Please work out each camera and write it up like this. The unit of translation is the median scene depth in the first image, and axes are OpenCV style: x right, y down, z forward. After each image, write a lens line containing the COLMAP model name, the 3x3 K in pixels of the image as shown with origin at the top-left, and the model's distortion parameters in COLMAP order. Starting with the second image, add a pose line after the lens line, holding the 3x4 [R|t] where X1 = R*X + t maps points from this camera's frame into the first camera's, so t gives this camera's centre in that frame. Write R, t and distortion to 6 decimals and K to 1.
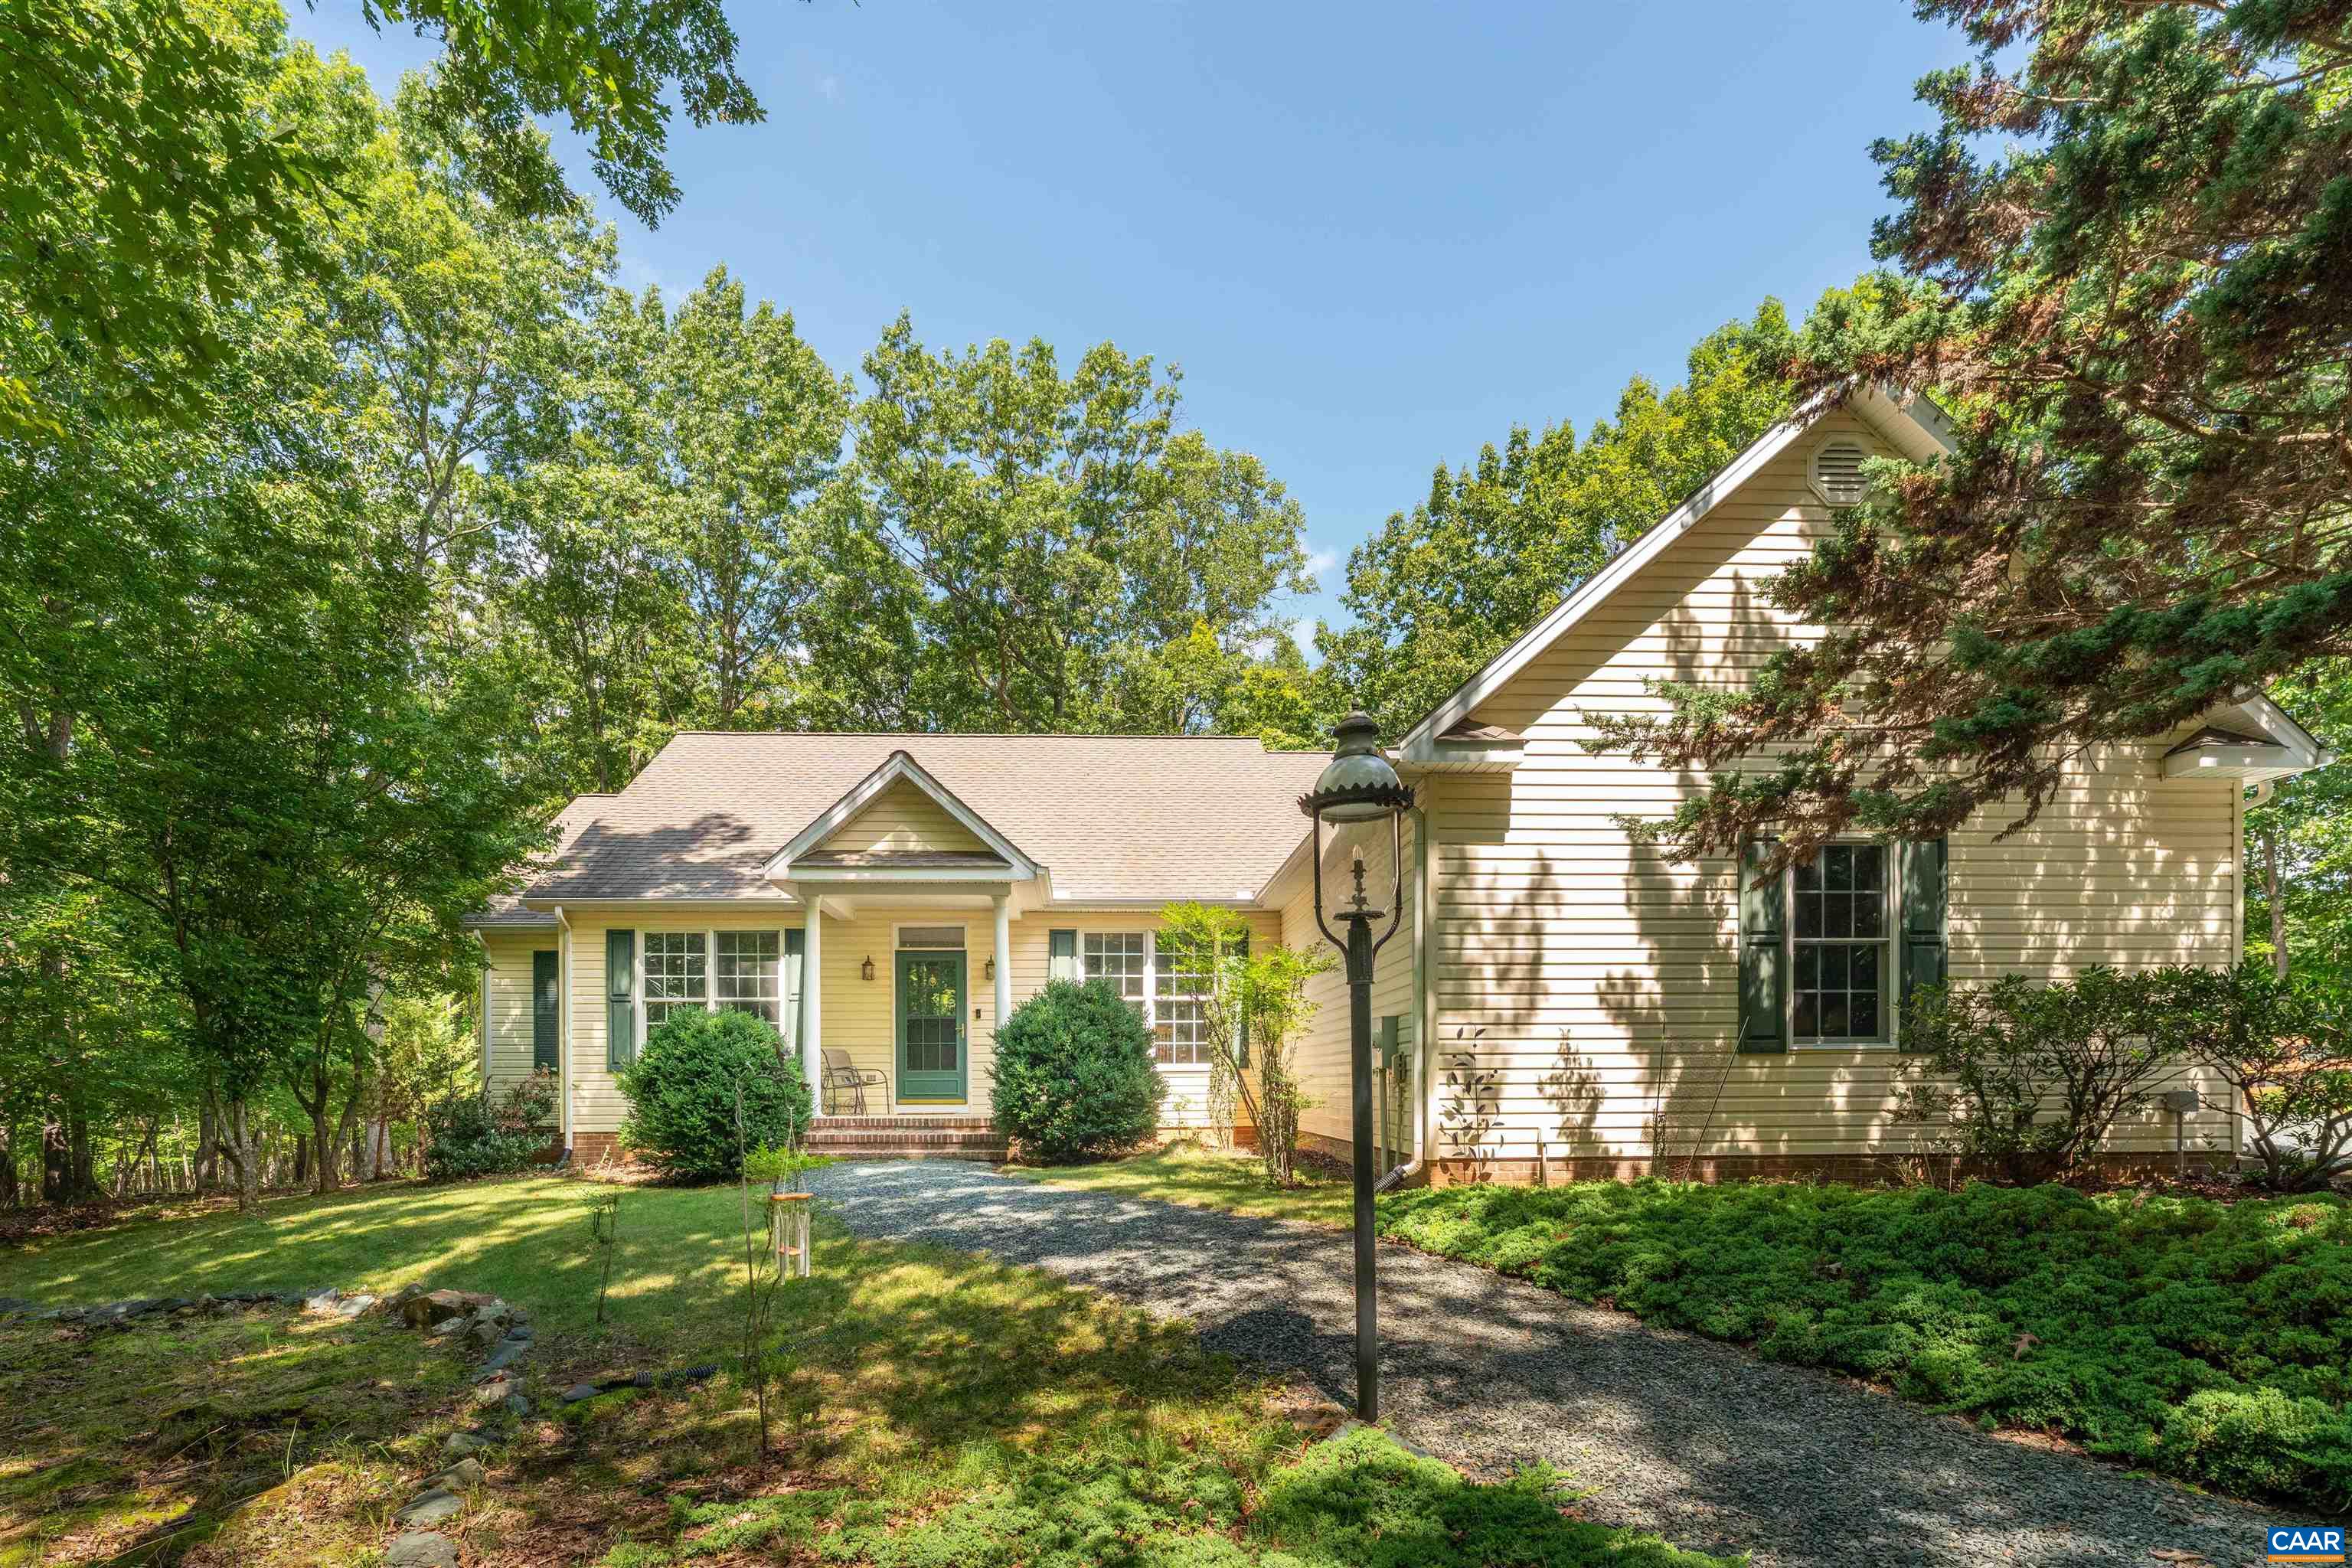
lens RADIAL K [[1119.9, 0, 1171.9], [0, 1119.9, 1001.3], [0, 0, 1]] dist [-0.000058, -0.000029]
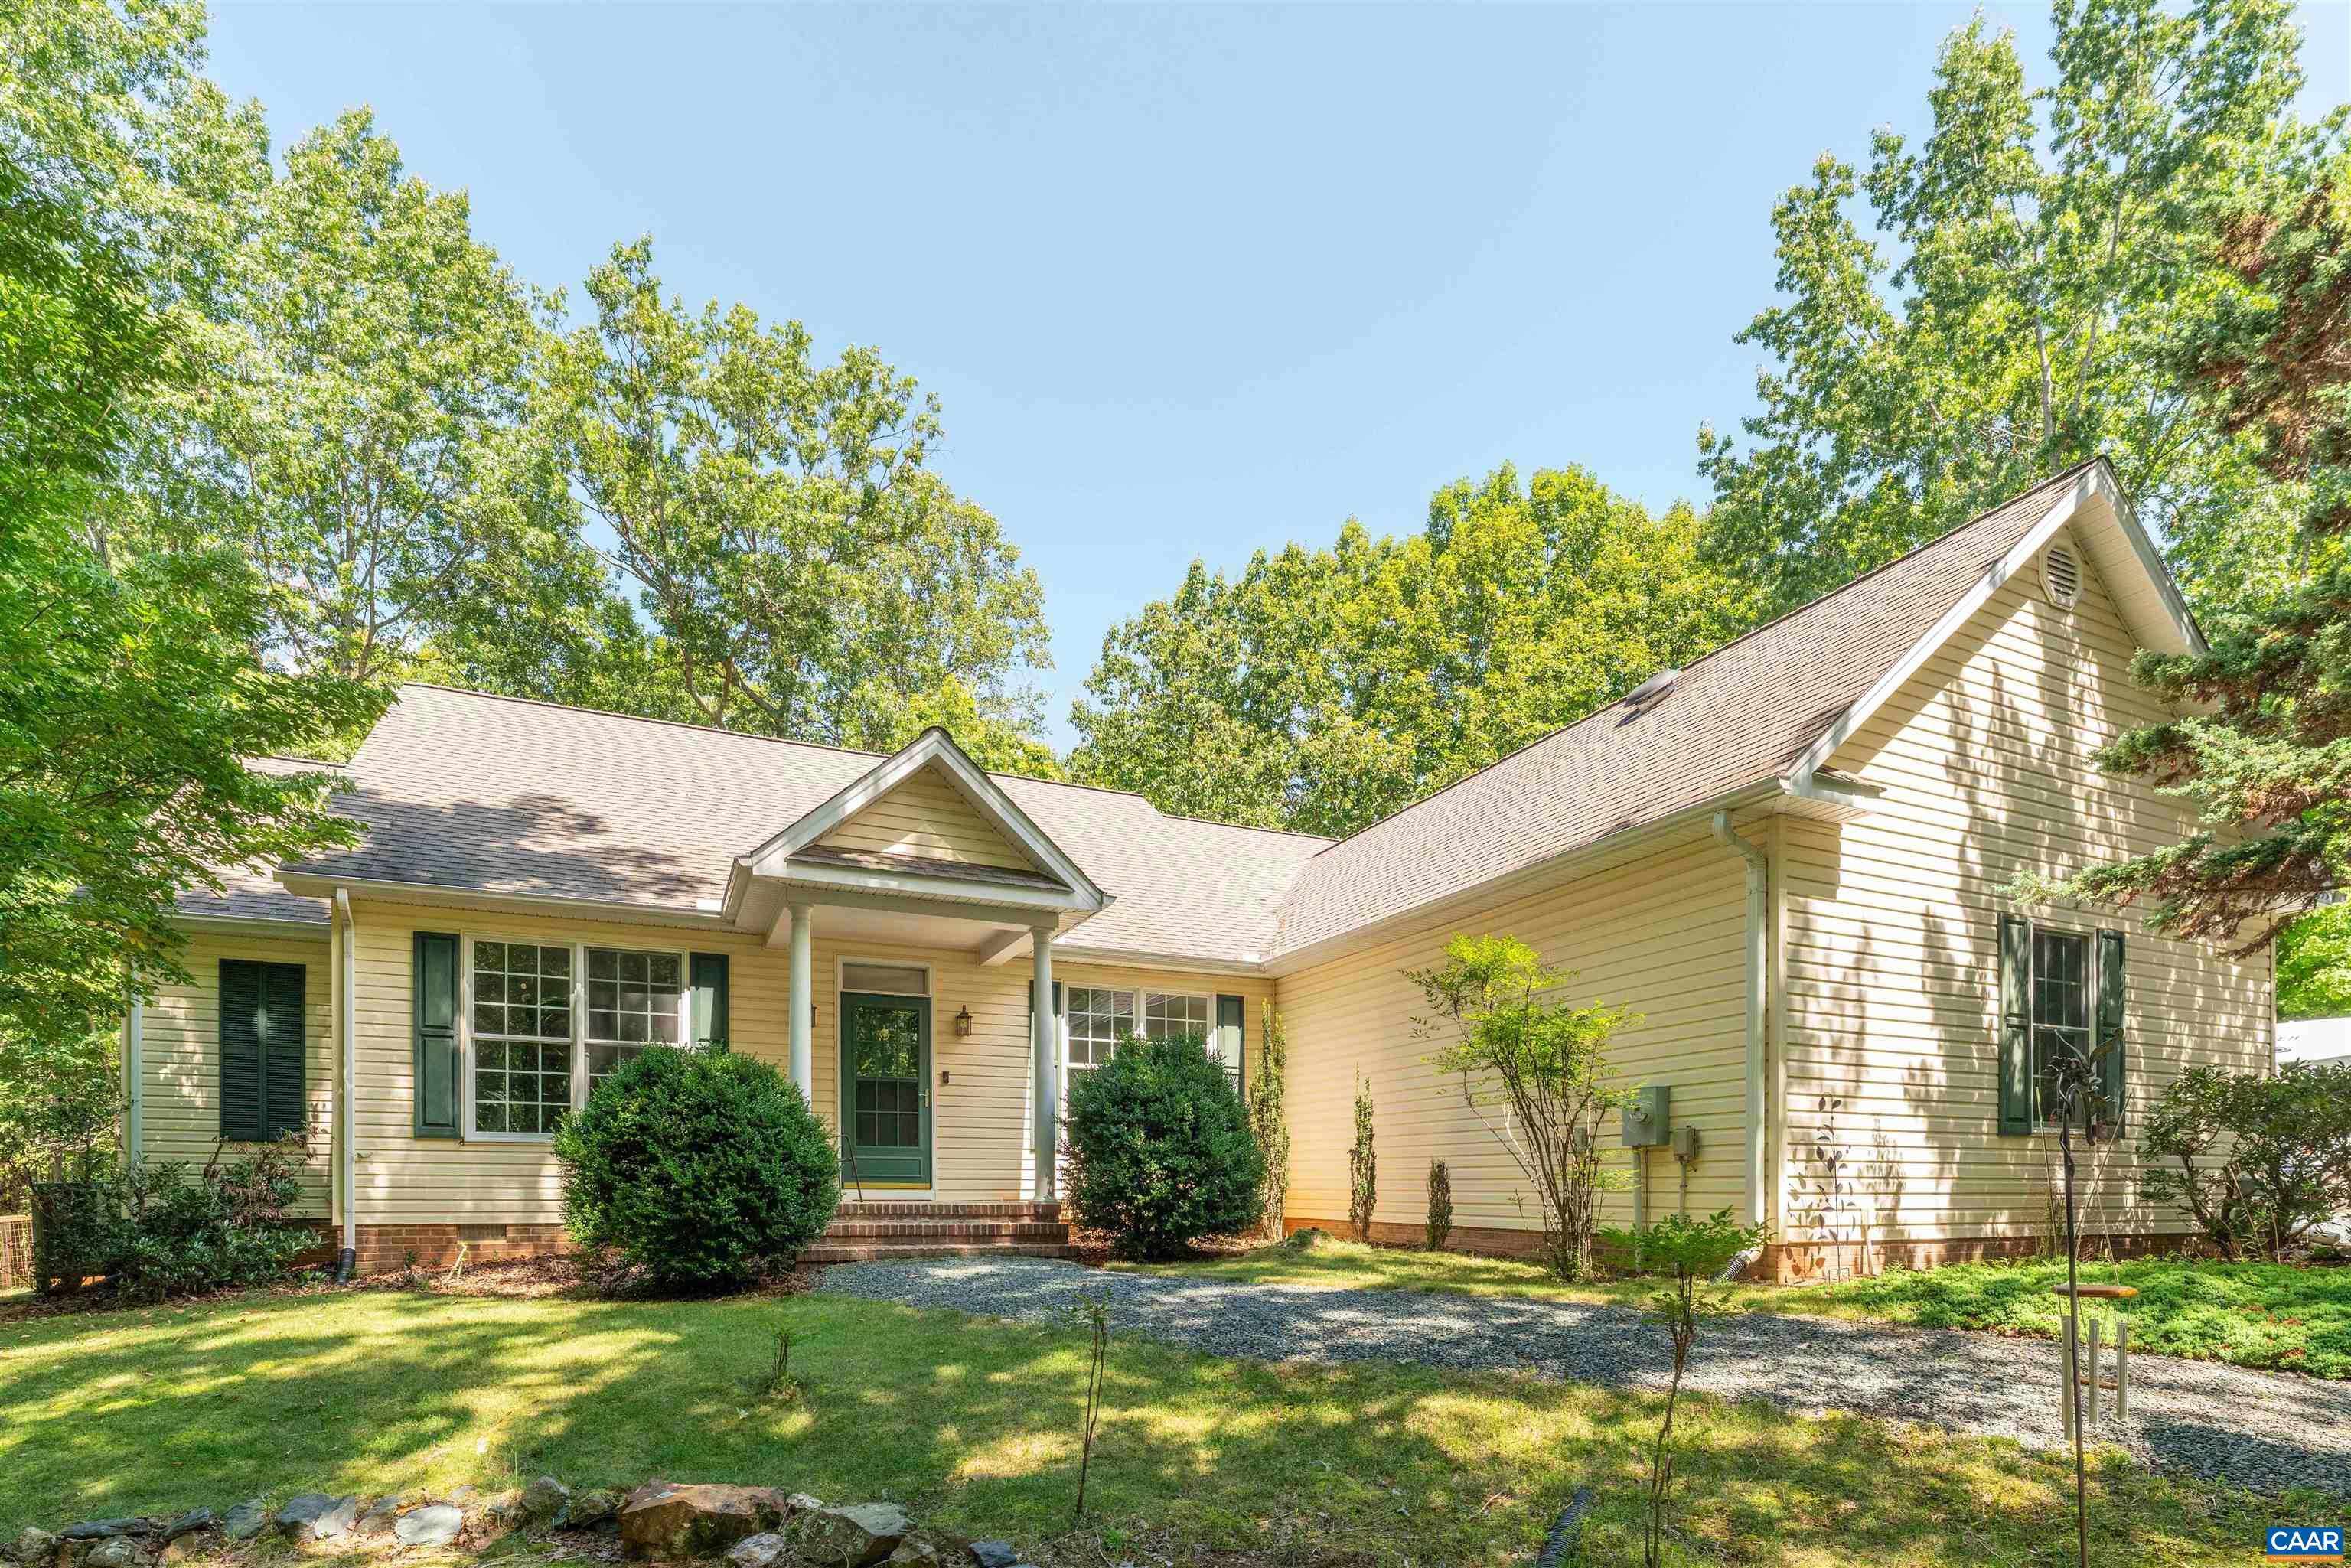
lens RADIAL K [[1116.7, 0, 1170.6], [0, 1116.7, 1108.7], [0, 0, 1]] dist [-0.001178, 0.000046]
pose [[0.935635, 0.033662, 0.351361, -0.312903], [-0.035880, 0.999356, -0.000197, 0.029227], [-0.351141, -0.012422, 0.936240, 0.194839]]
